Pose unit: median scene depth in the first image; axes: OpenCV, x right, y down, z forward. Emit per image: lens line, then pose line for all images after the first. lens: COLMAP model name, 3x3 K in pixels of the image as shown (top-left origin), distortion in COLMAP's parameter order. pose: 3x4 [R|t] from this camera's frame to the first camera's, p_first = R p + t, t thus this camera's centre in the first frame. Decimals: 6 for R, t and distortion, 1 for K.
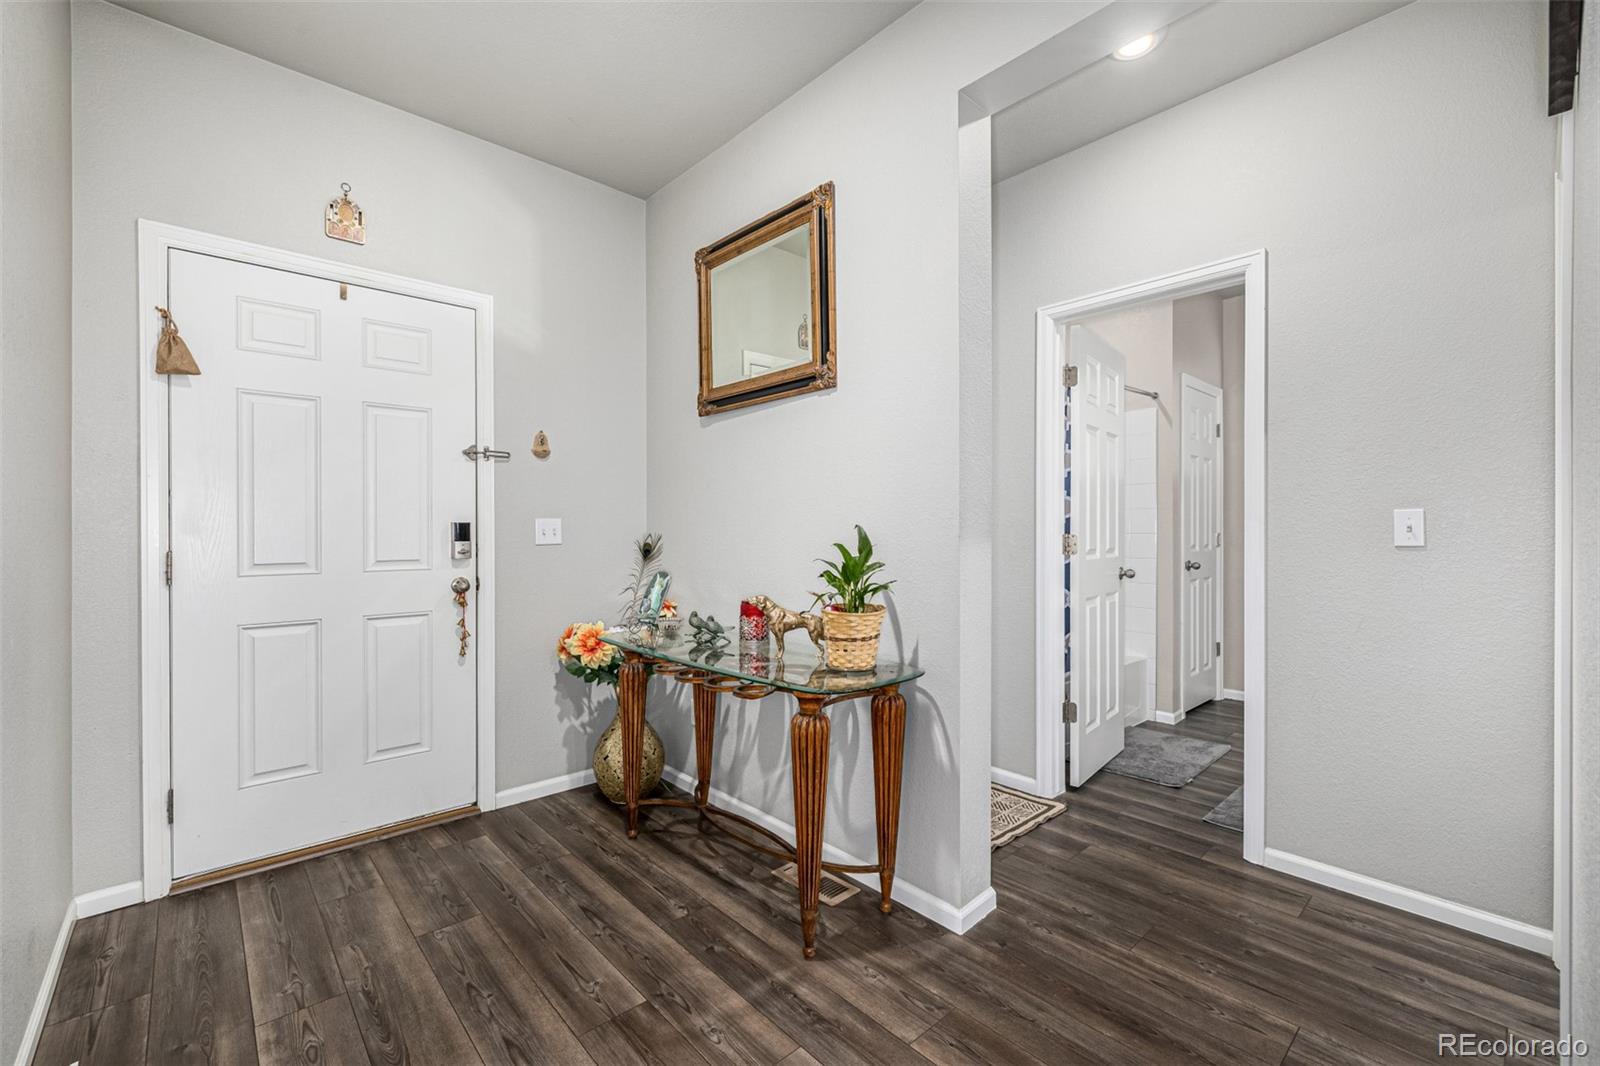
lens RADIAL K [[679.1, 0, 803.9], [0, 679.1, 531.0], [0, 0, 1]] dist [-0.000468, 0.000555]
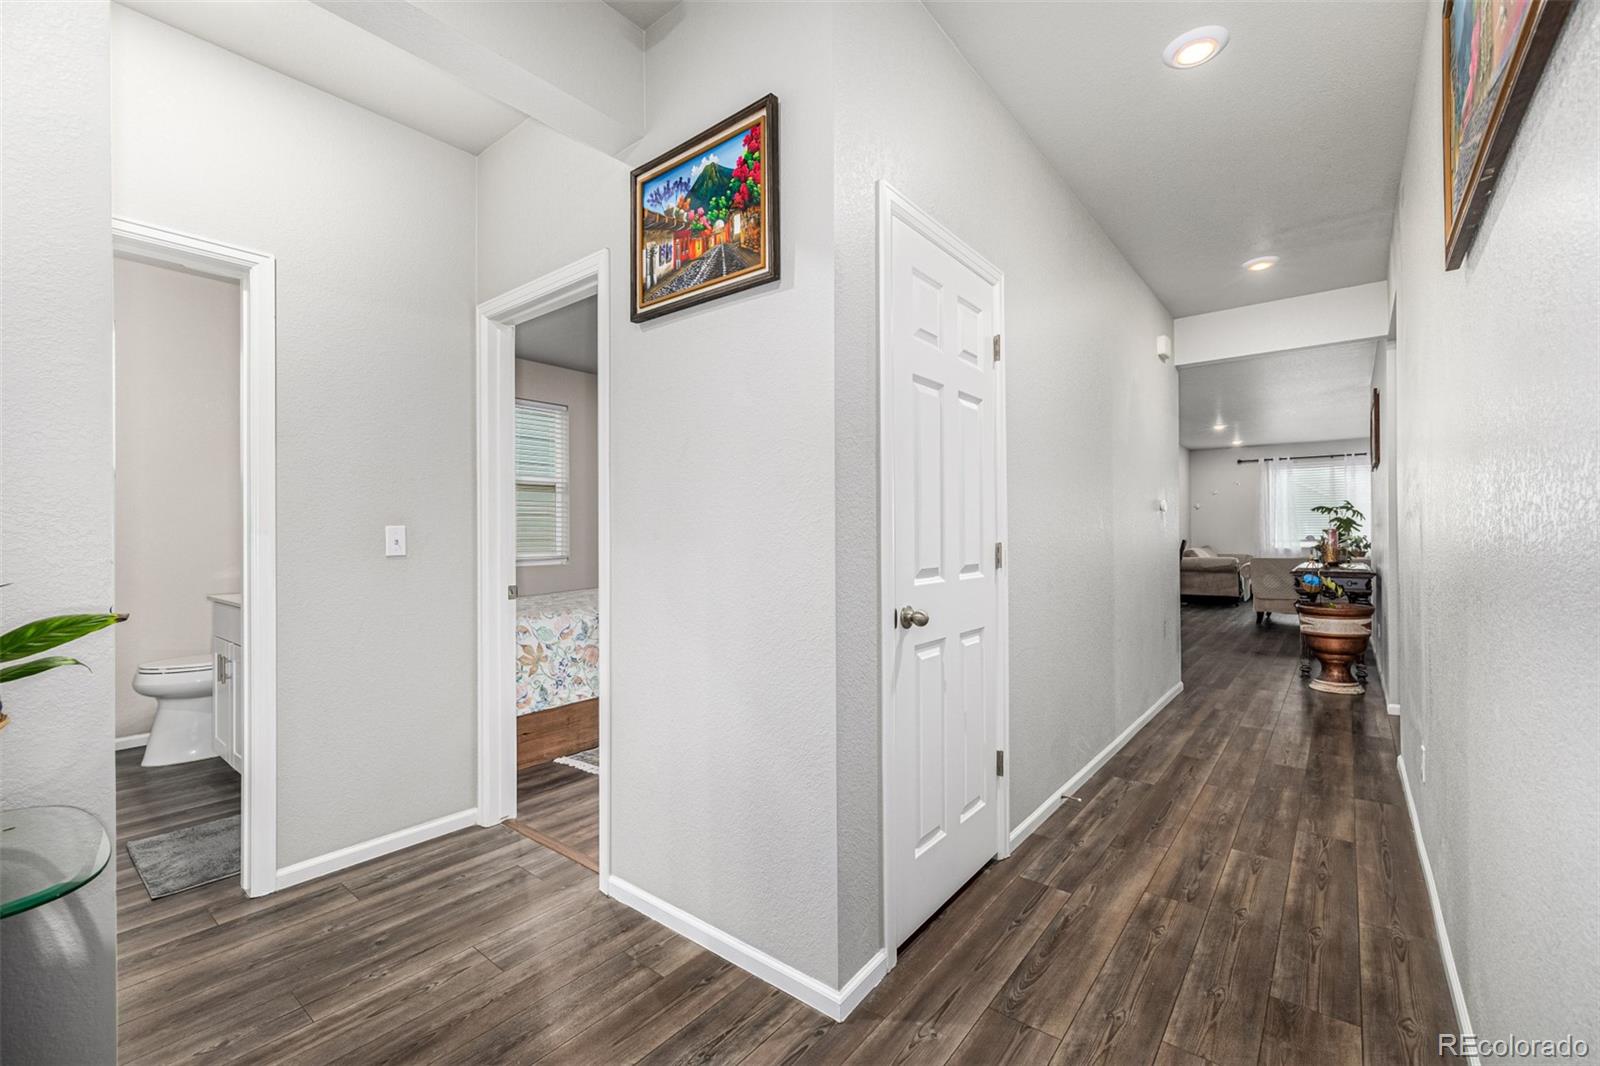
lens RADIAL K [[679.1, 0, 802.6], [0, 679.1, 534.2], [0, 0, 1]] dist [-0.000468, 0.000555]
pose [[-0.167444, 0.002361, 0.985879, -0.487605], [0.003814, 0.999991, -0.001747, -0.013295], [-0.985874, 0.003468, -0.167452, 0.504679]]
